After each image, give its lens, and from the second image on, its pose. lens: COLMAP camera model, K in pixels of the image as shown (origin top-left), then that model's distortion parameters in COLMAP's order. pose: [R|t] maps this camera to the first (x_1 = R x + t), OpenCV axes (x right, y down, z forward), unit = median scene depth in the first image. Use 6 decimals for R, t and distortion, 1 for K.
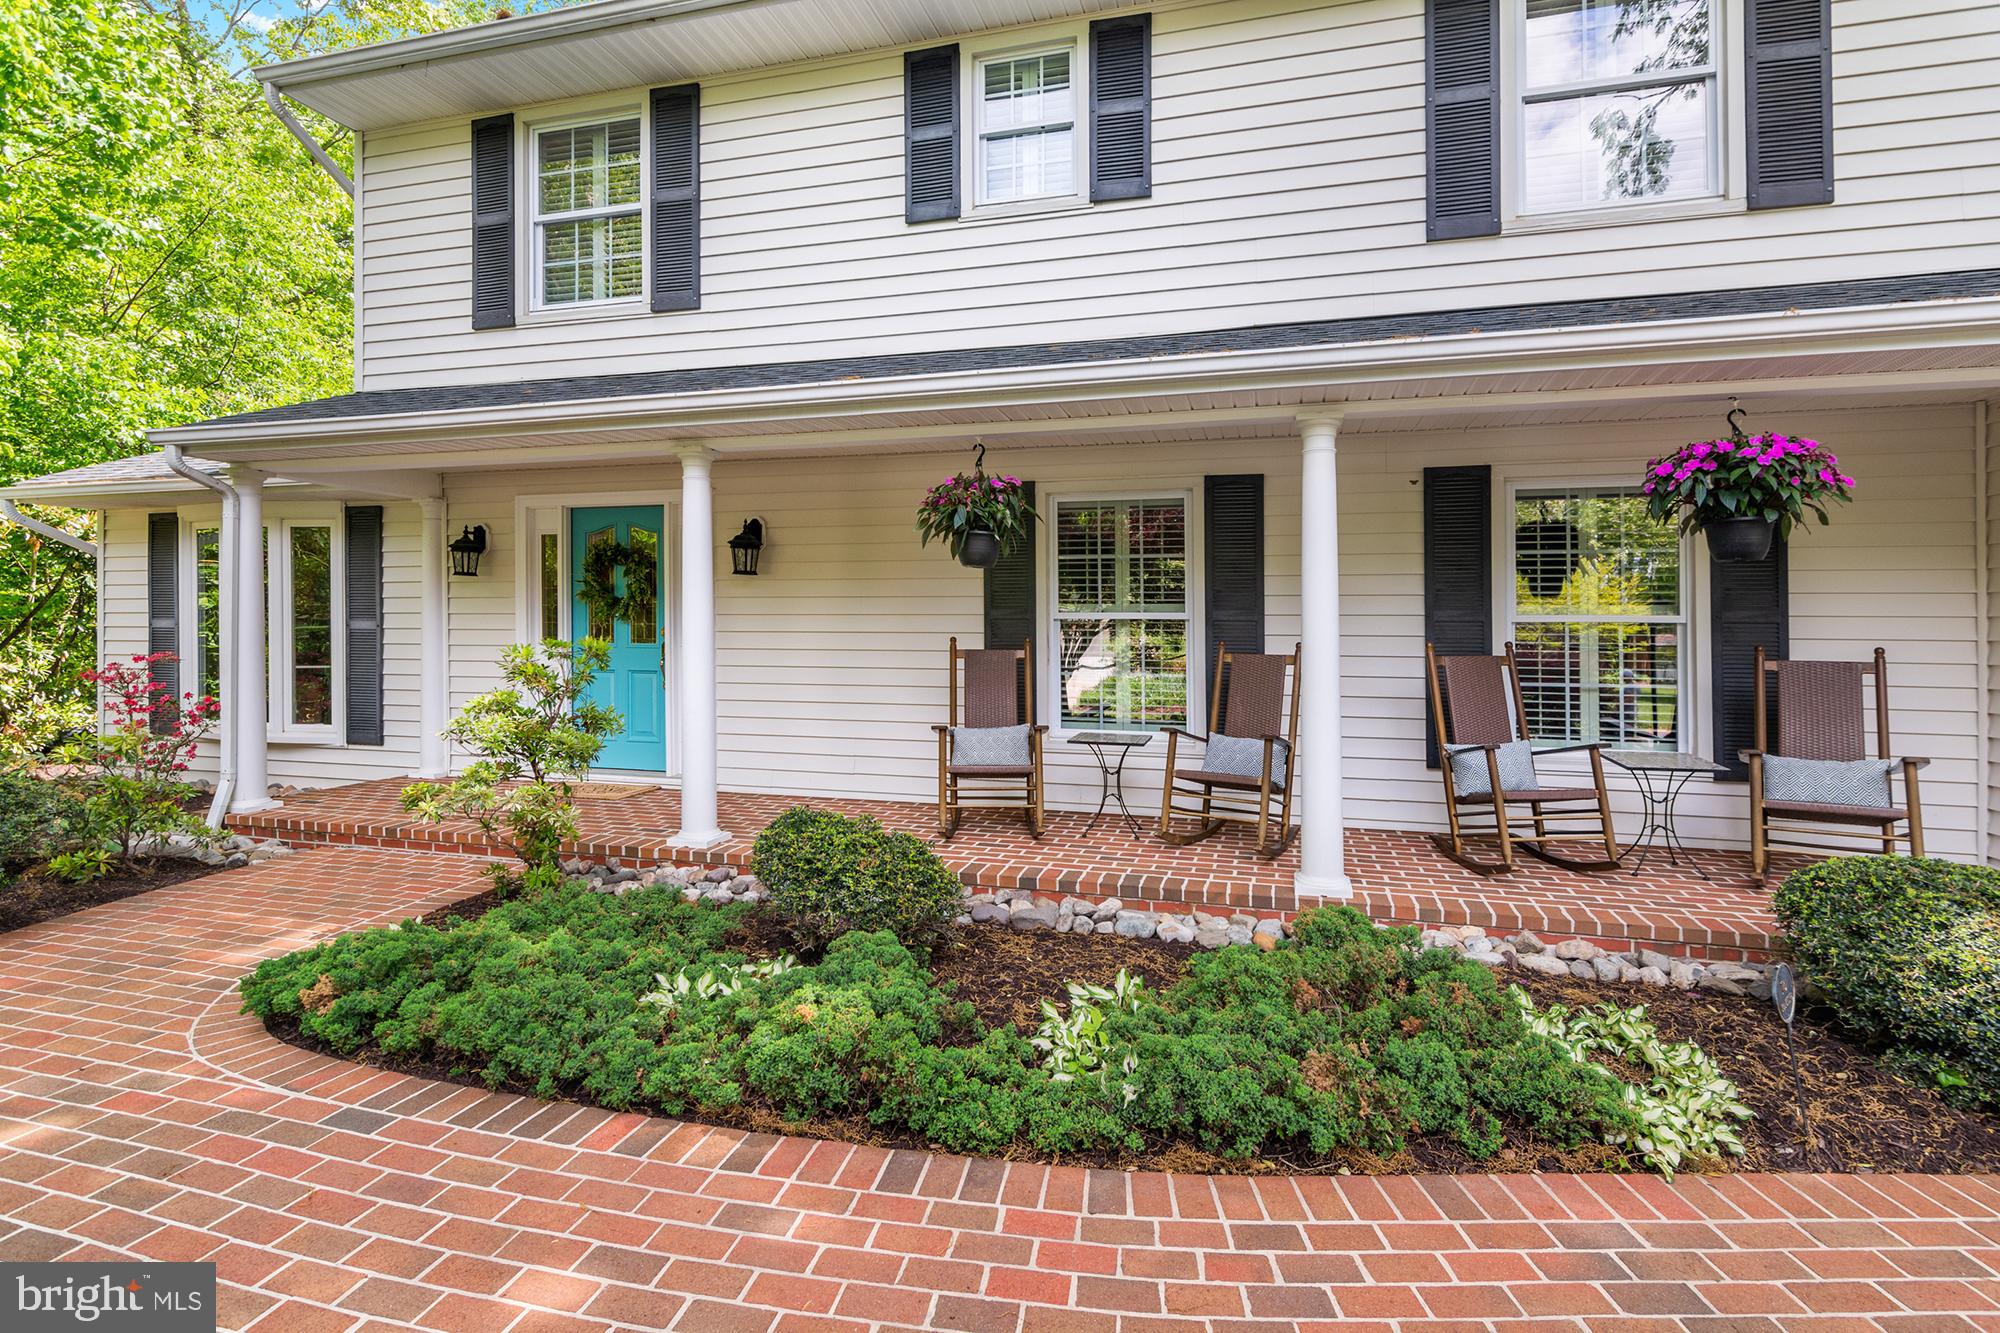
lens RADIAL K [[989.9, 0, 1003.2], [0, 989.9, 625.7], [0, 0, 1]] dist [0.001276, -0.004337]
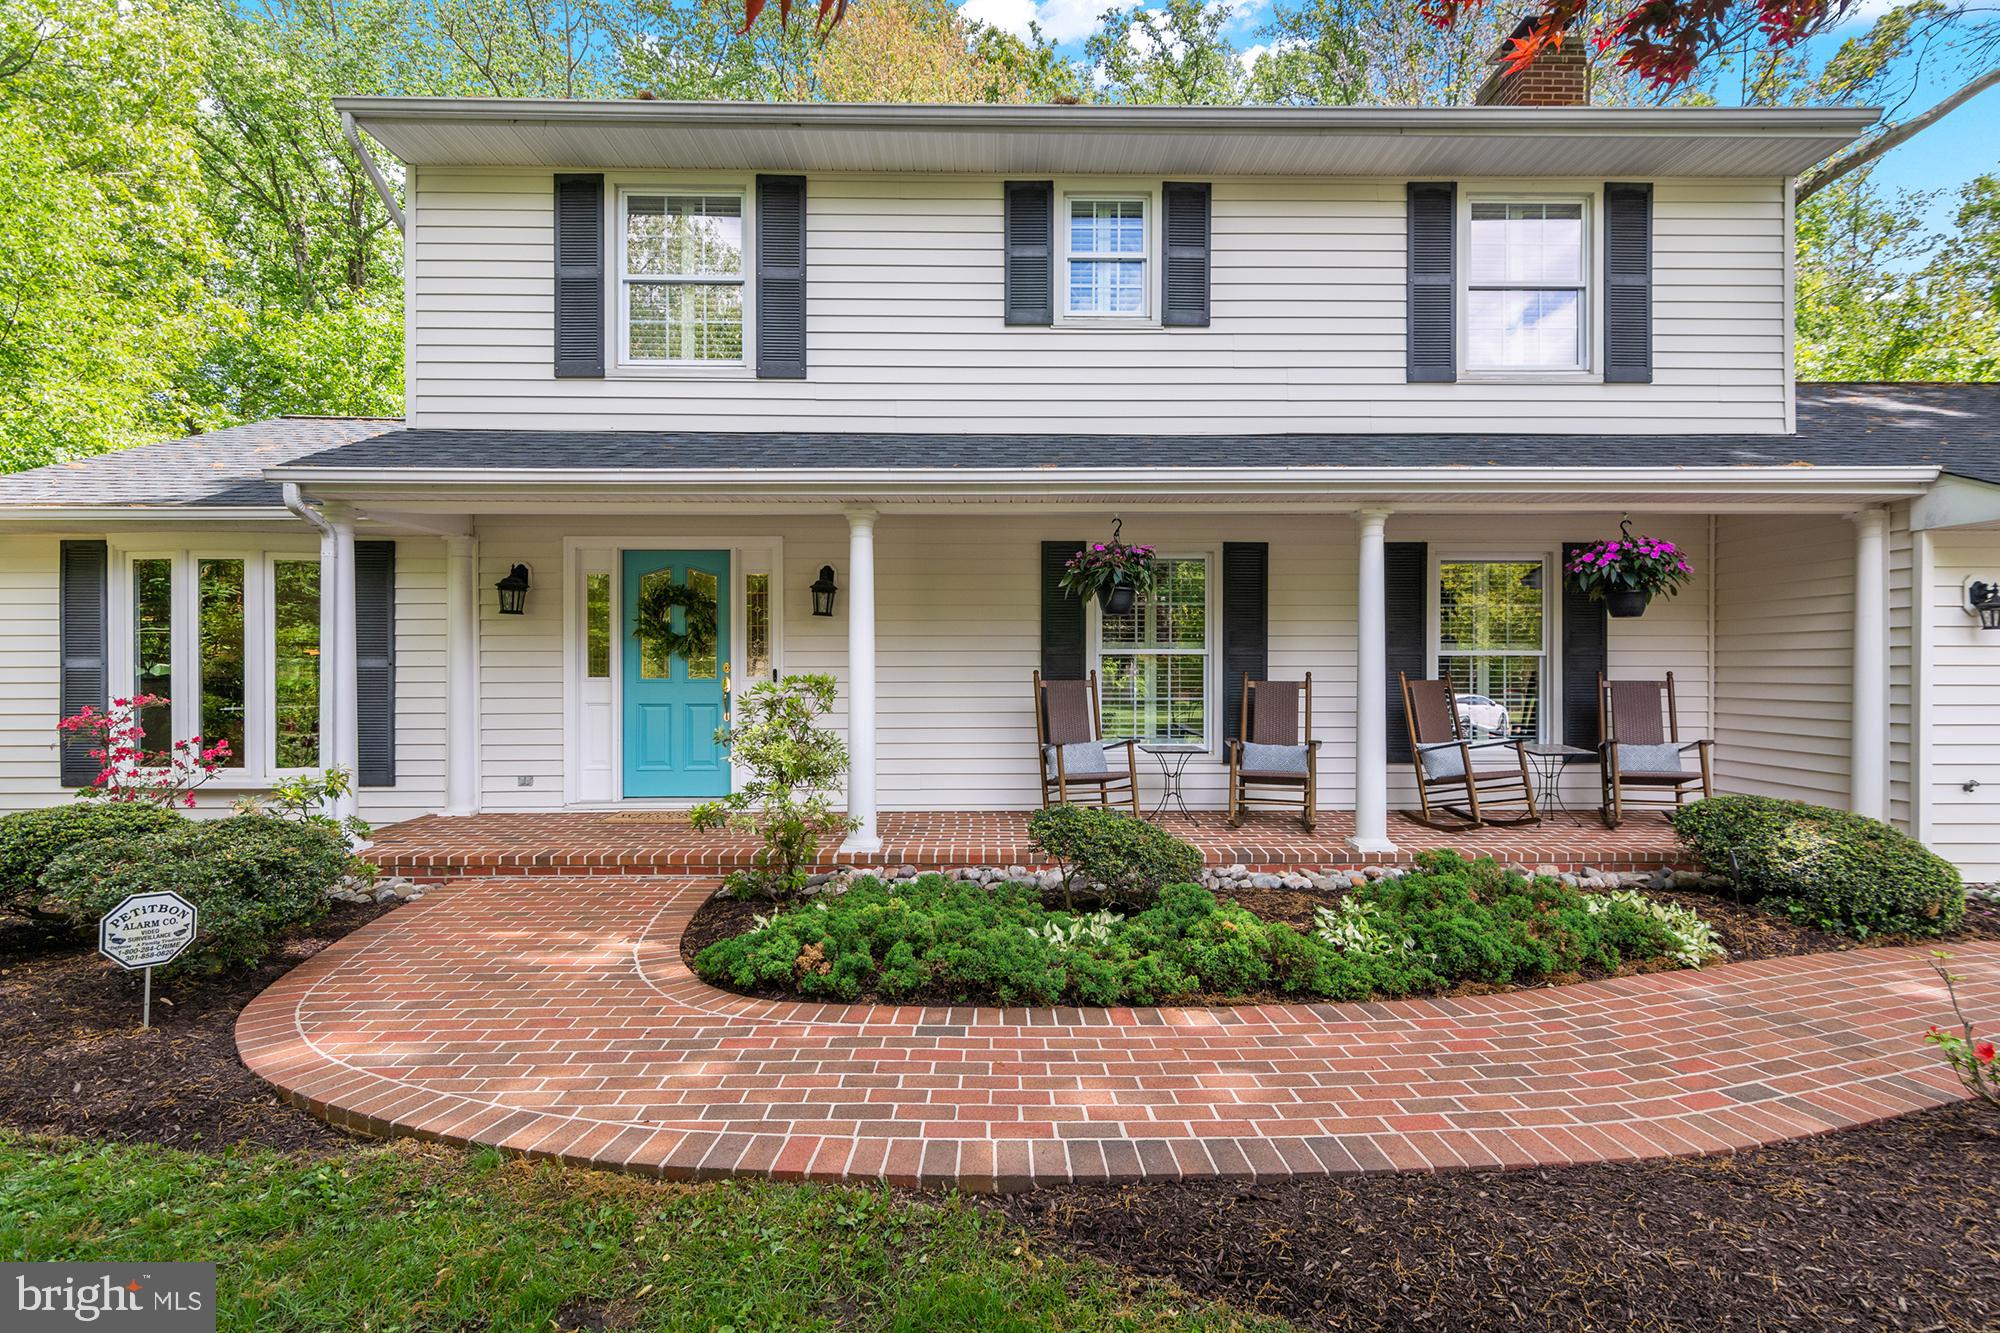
lens RADIAL K [[989.9, 0, 1014.1], [0, 989.9, 664.9], [0, 0, 1]] dist [0.001276, -0.004337]
pose [[0.957424, -0.007698, 0.288584, -0.454978], [0.004904, 0.999934, 0.010404, -0.008004], [-0.288645, -0.008545, 0.957398, -0.156769]]
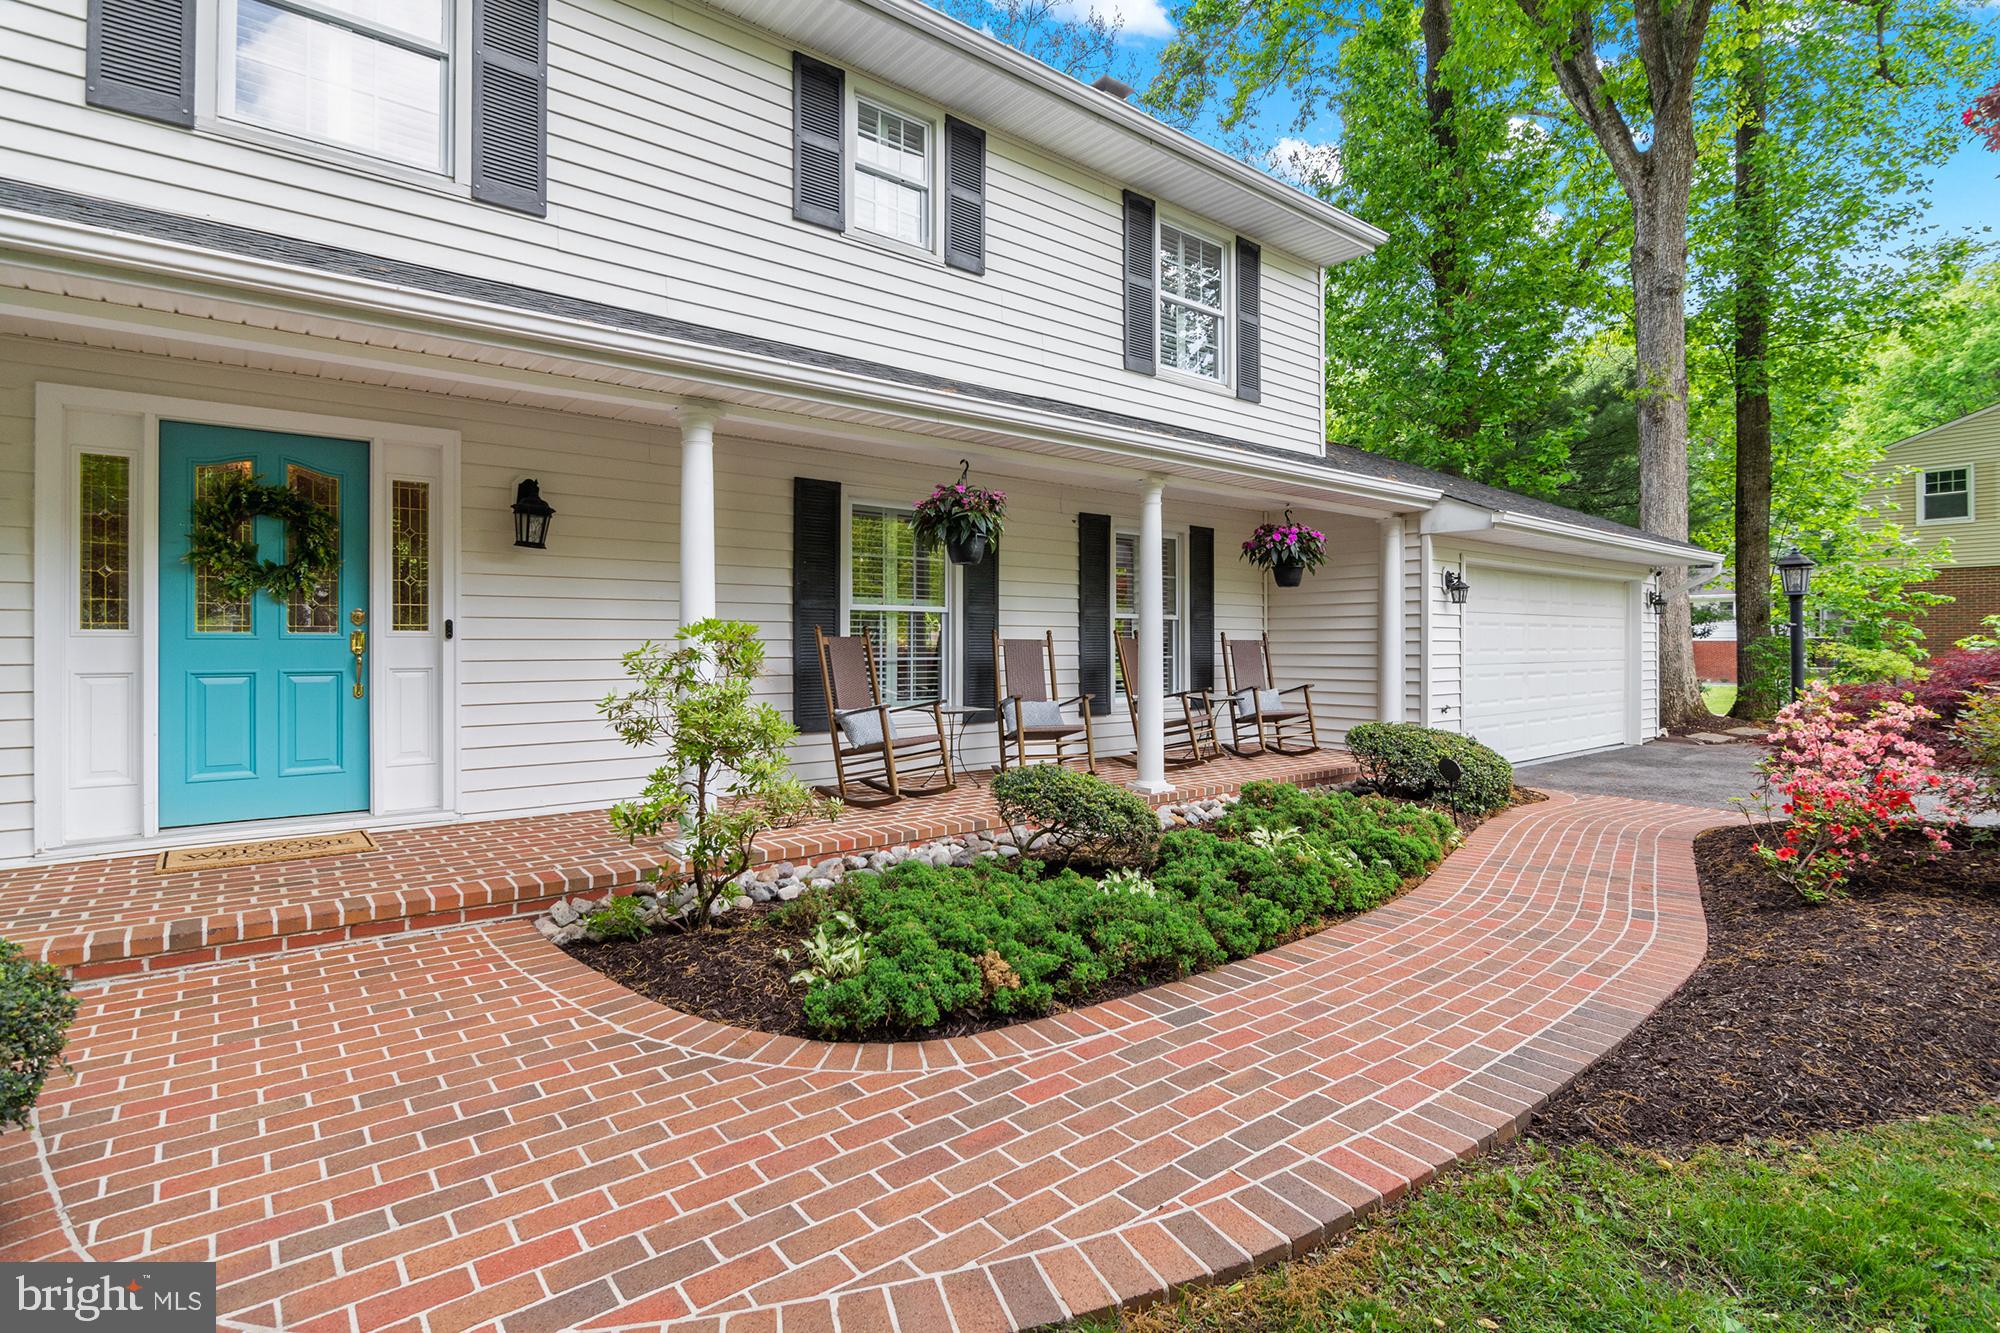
lens RADIAL K [[989.9, 0, 1022.9], [0, 989.9, 637.4], [0, 0, 1]] dist [0.001276, -0.004337]
pose [[0.563135, -0.000653, 0.826365, -0.841066], [-0.004657, 0.999981, 0.003964, 0.020309], [-0.826352, -0.006080, 0.563121, 0.239402]]
